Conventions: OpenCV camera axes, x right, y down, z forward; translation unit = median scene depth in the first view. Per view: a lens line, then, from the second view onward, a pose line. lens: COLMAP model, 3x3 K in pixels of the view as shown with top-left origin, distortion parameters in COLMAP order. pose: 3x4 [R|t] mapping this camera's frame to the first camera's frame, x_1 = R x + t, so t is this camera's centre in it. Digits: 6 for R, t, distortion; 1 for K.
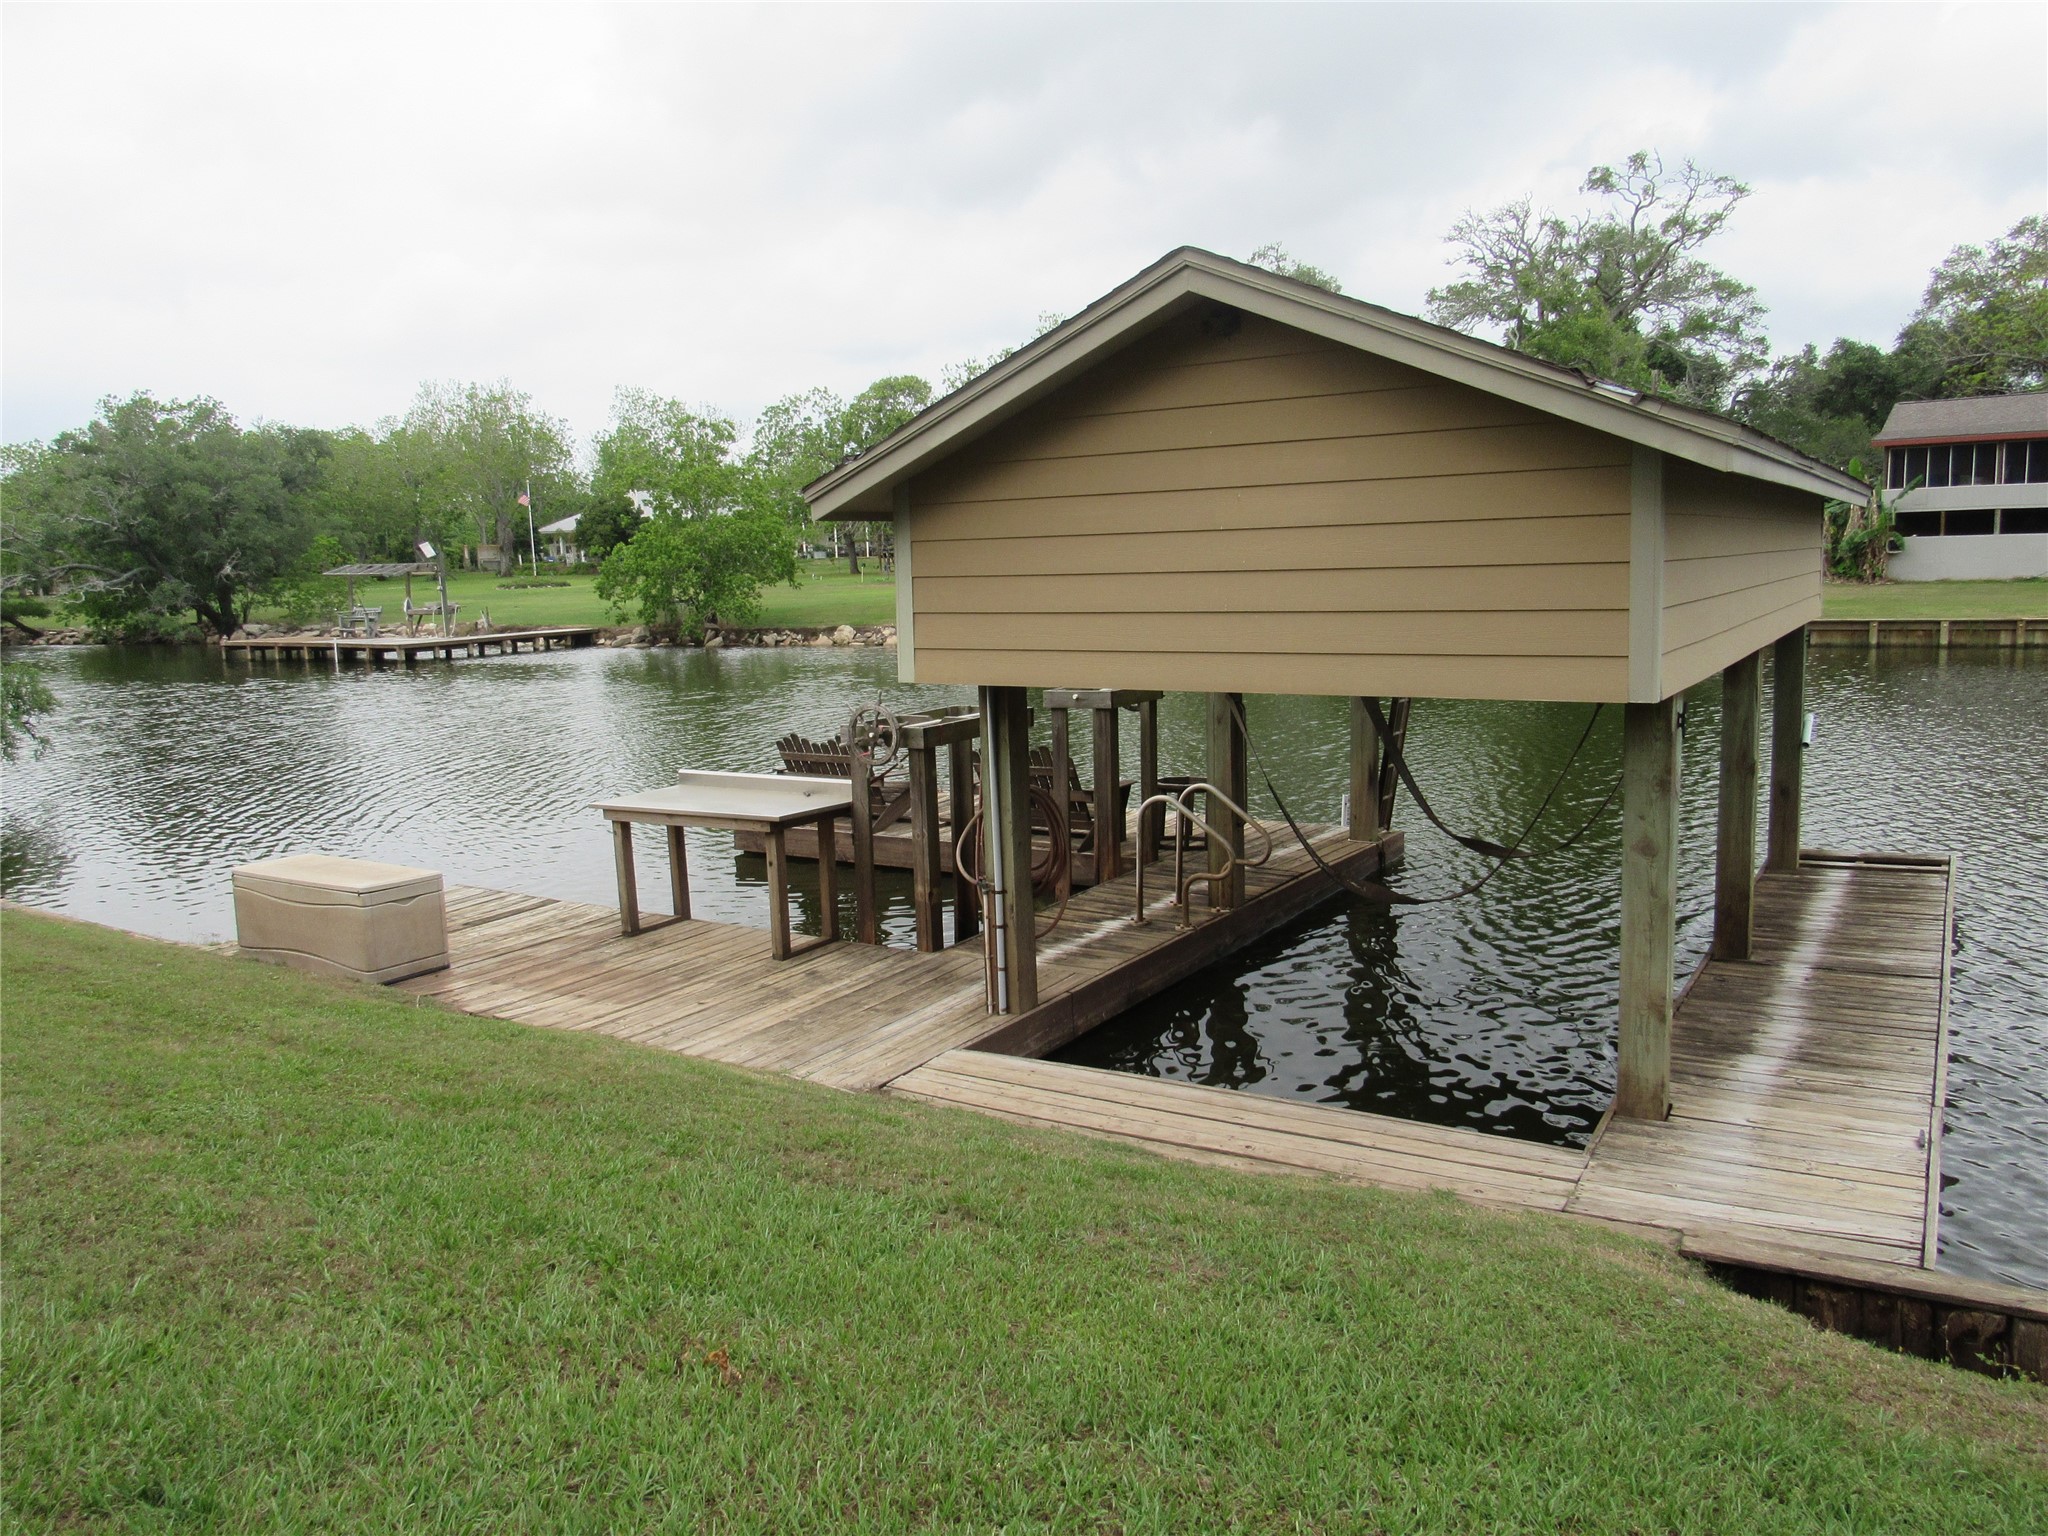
lens RADIAL K [[1458.4, 0, 1008.9], [0, 1458.4, 760.8], [0, 0, 1]] dist [-0.031808, 0.013710]
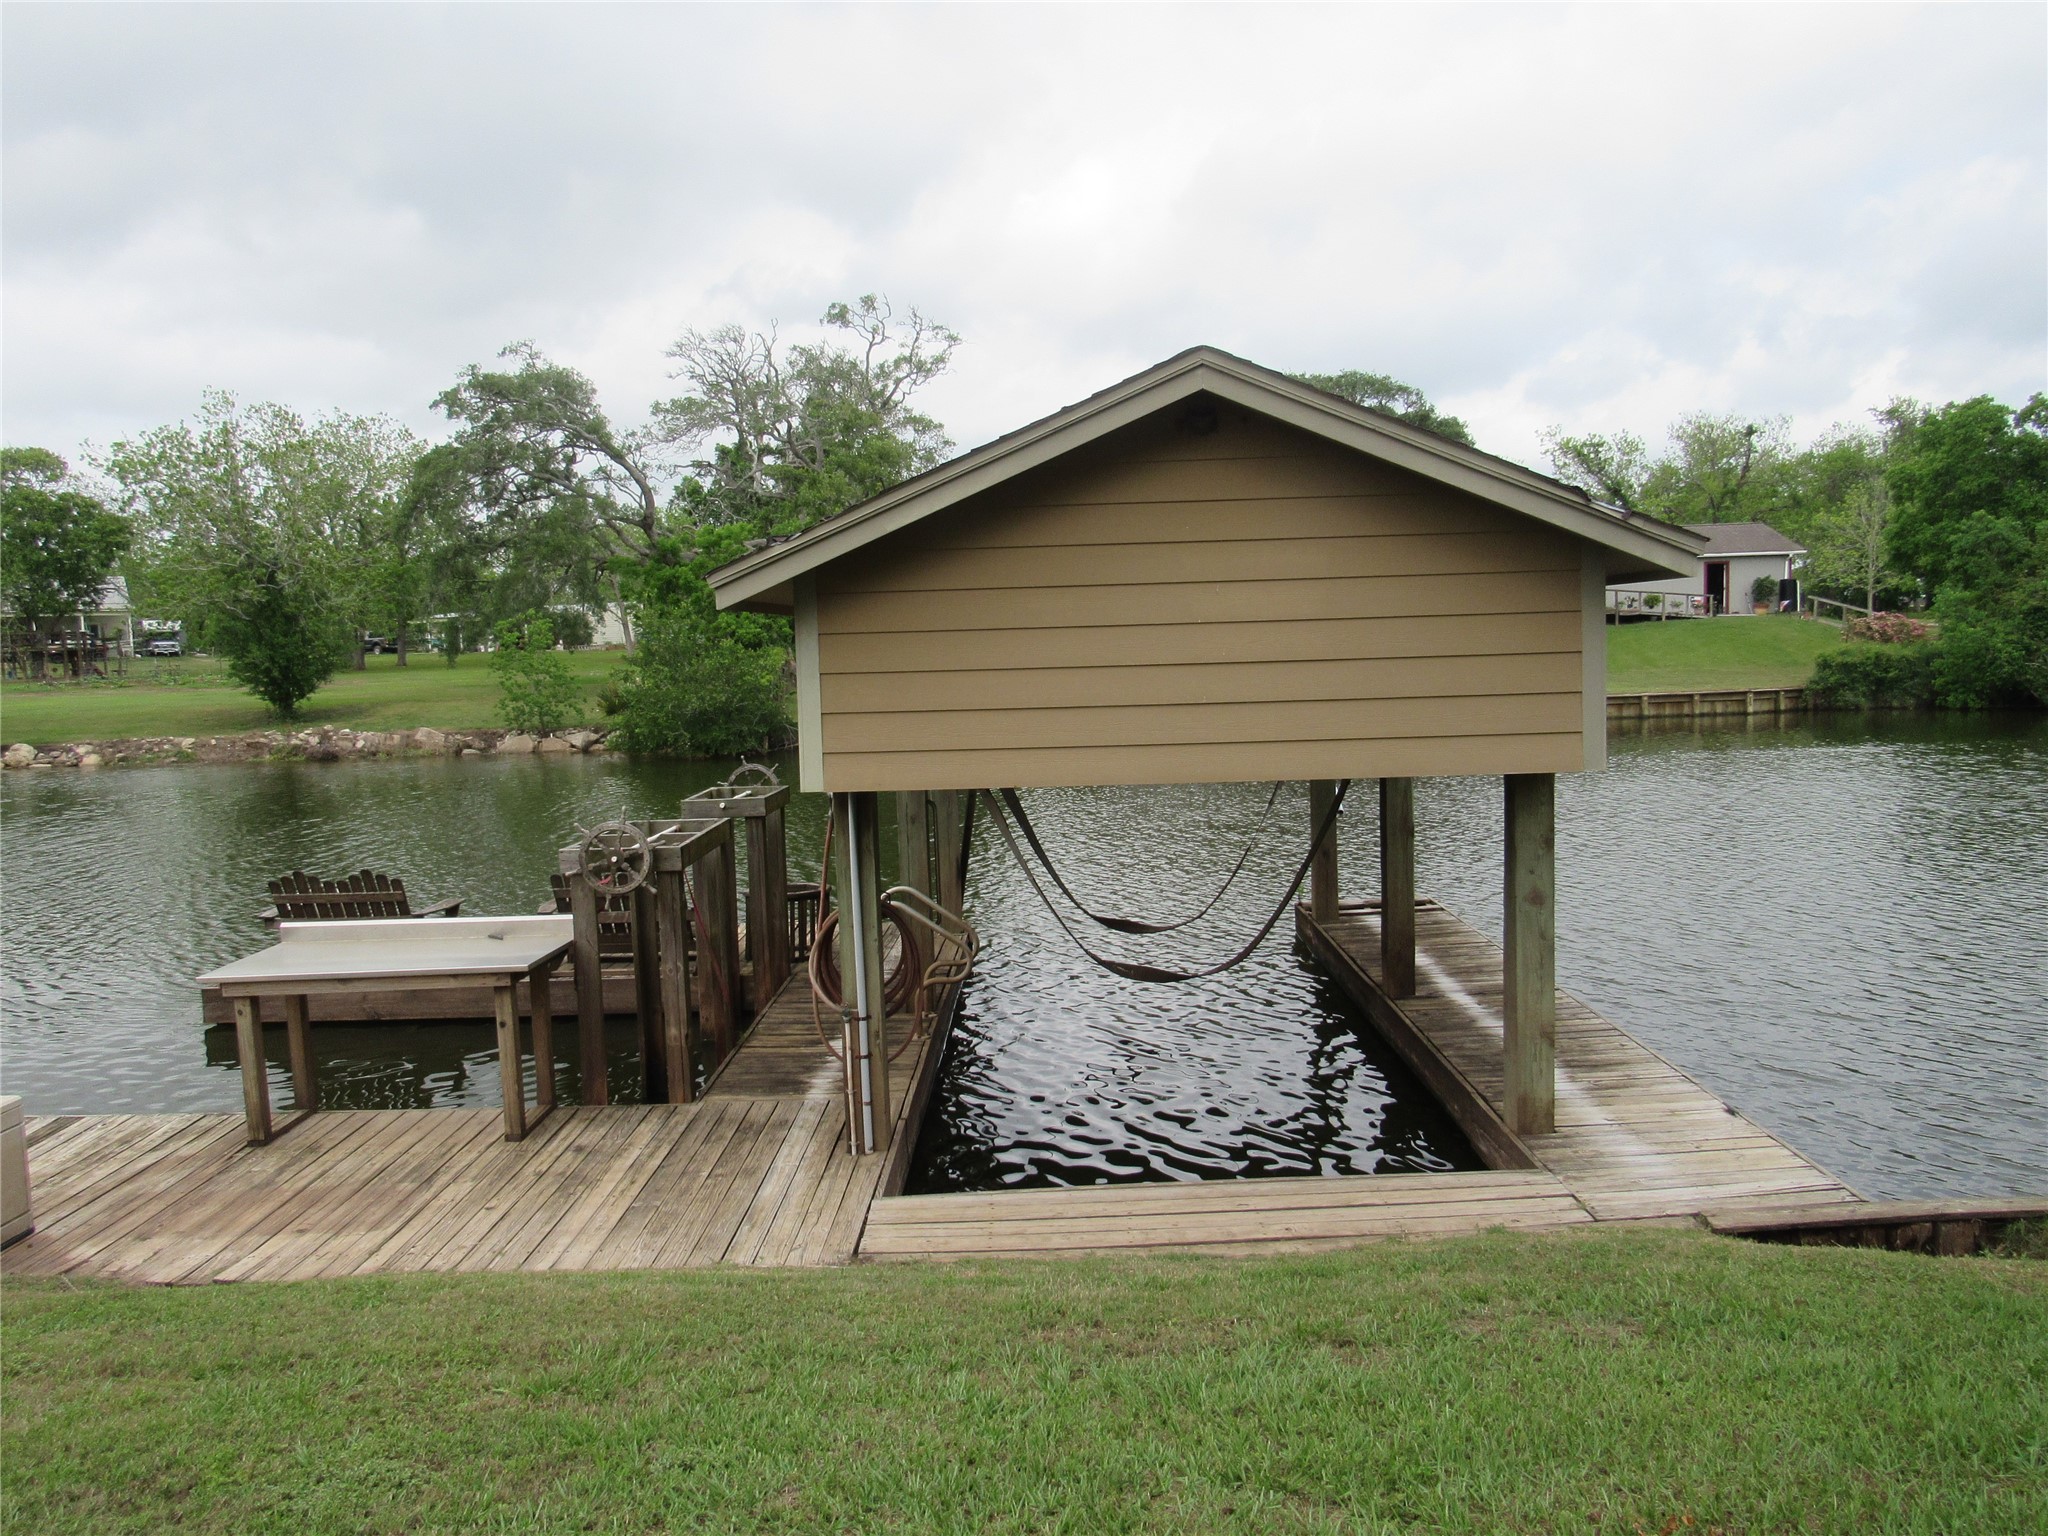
lens RADIAL K [[1458.4, 0, 1018.5], [0, 1458.4, 763.1], [0, 0, 1]] dist [-0.031808, 0.013710]
pose [[0.850379, -0.038061, 0.524792, -0.374224], [0.074599, 0.996027, -0.048644, -0.015825], [-0.520856, 0.080515, 0.849839, 0.156964]]
